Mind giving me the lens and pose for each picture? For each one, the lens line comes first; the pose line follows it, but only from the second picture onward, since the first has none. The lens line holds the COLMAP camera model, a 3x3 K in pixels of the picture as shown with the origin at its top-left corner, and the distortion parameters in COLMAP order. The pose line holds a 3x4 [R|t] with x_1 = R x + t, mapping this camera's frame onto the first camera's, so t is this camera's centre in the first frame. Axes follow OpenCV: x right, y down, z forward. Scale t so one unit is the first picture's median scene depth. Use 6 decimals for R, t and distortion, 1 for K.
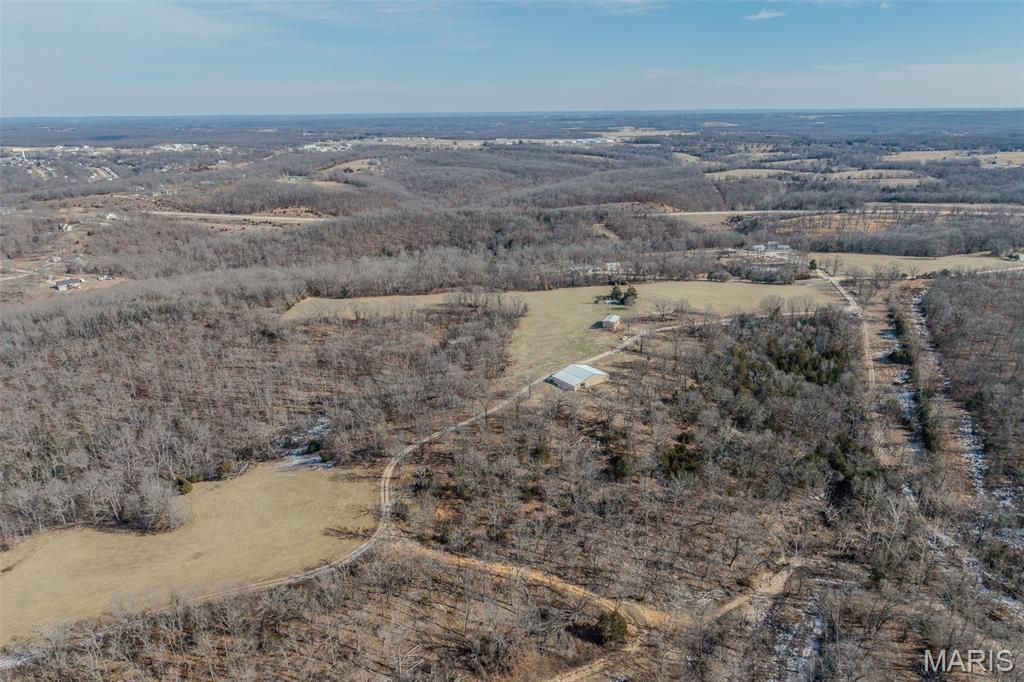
lens RADIAL K [[686.1, 0, 517.0], [0, 686.1, 340.1], [0, 0, 1]] dist [0.025658, -0.030422]
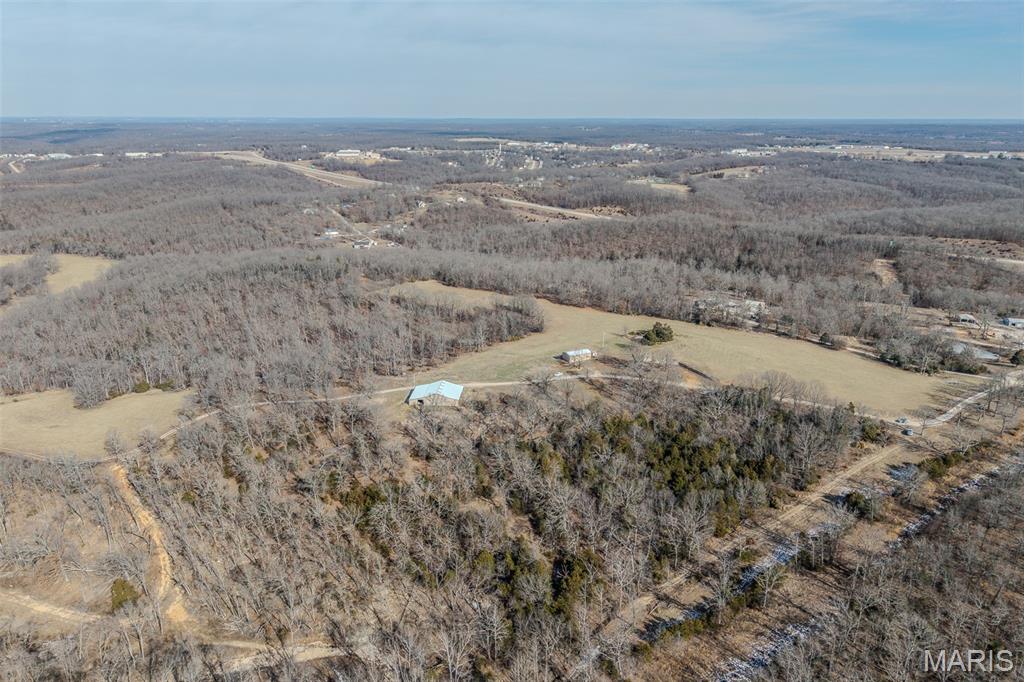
lens RADIAL K [[686.1, 0, 517.0], [0, 686.1, 340.1], [0, 0, 1]] dist [0.025658, -0.030422]
pose [[0.755623, 0.209868, -0.620476, 0.279911], [-0.213811, 0.974421, 0.069204, -0.040526], [0.619128, 0.080373, 0.781166, 0.122770]]
